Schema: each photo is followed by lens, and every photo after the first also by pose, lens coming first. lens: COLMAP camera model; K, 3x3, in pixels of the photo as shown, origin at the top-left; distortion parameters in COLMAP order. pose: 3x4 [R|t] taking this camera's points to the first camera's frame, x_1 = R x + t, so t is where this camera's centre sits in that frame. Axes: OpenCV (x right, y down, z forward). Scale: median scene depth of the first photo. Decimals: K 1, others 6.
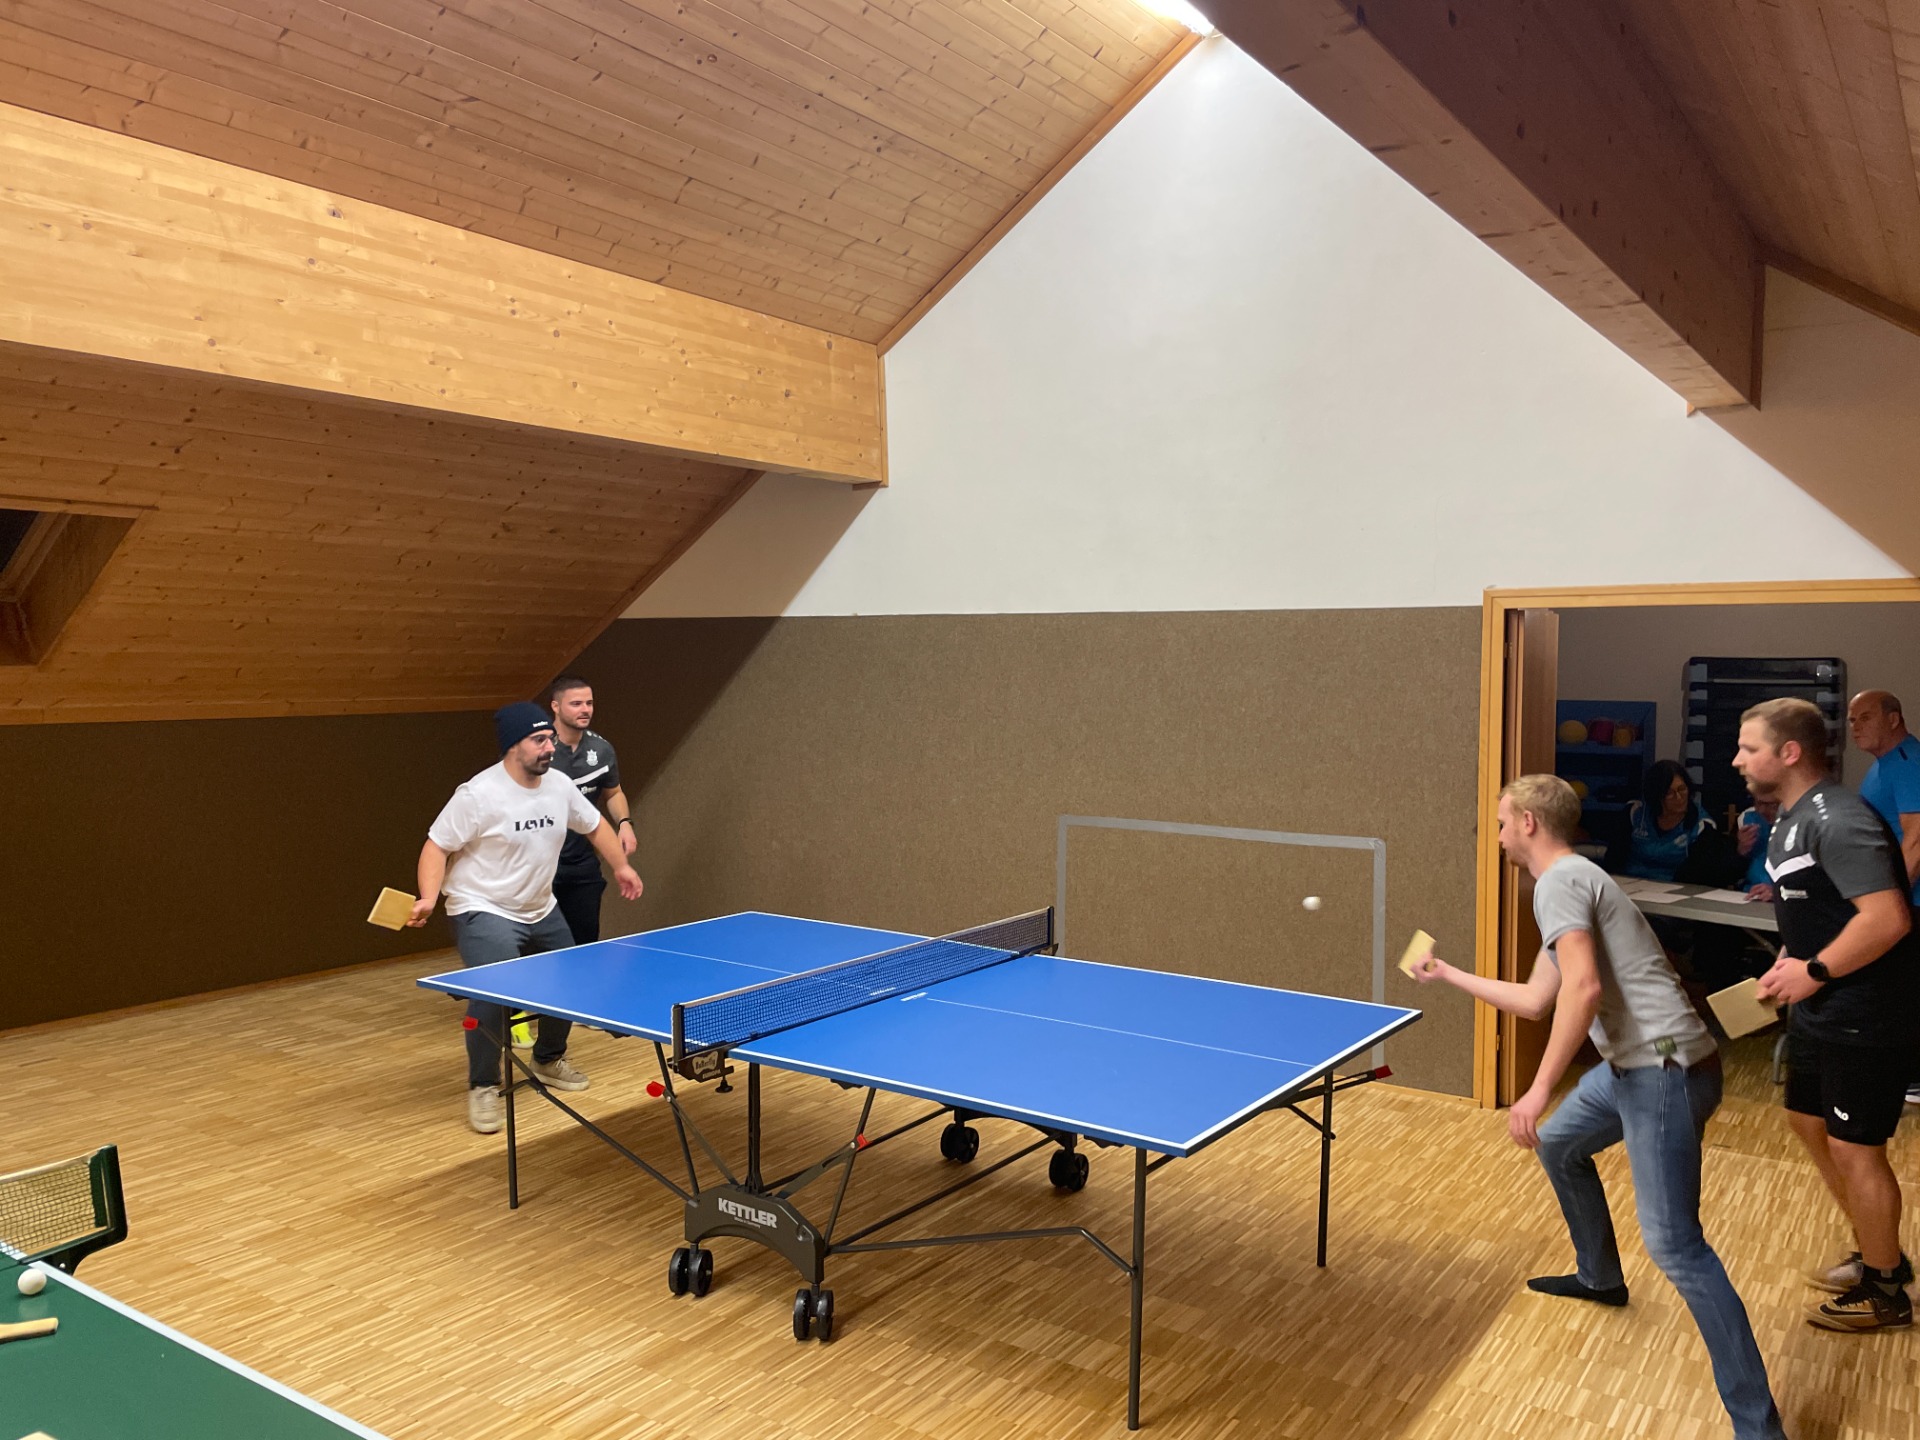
lens RADIAL K [[1461.7, 0, 944.5], [0, 1461.7, 718.9], [0, 0, 1]] dist [0.085363, -0.106222]
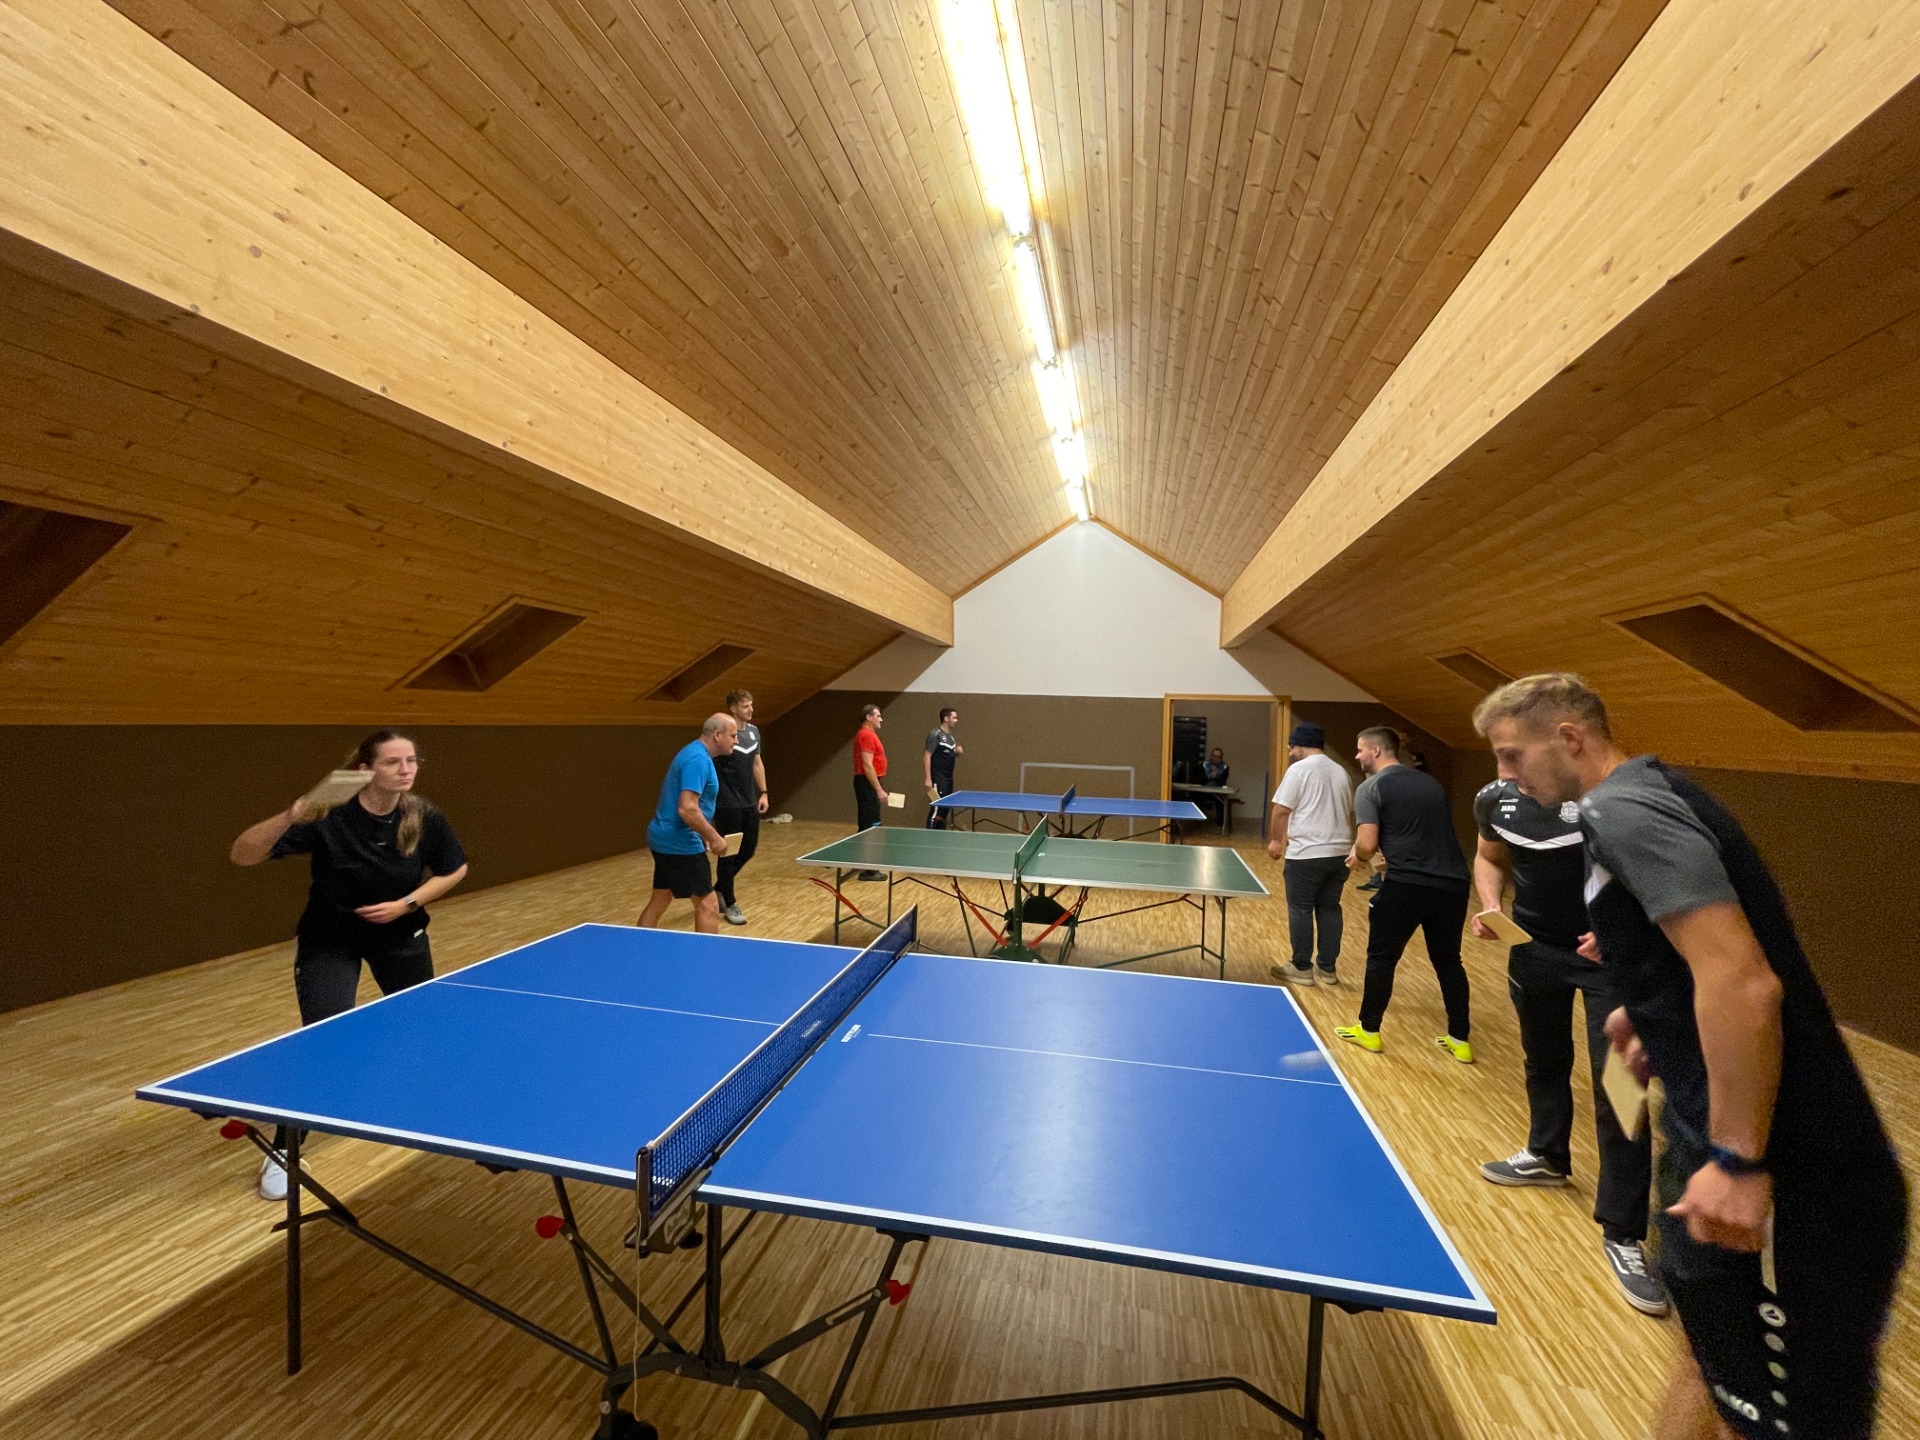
lens RADIAL K [[779.3, 0, 957.2], [0, 779.3, 718.2], [0, 0, 1]] dist [-0.005144, 0.000356]
pose [[0.920593, 0.023803, 0.389796, -0.797202], [-0.009511, 0.999211, -0.038553, 0.045613], [-0.390407, 0.031785, 0.920094, -0.491555]]
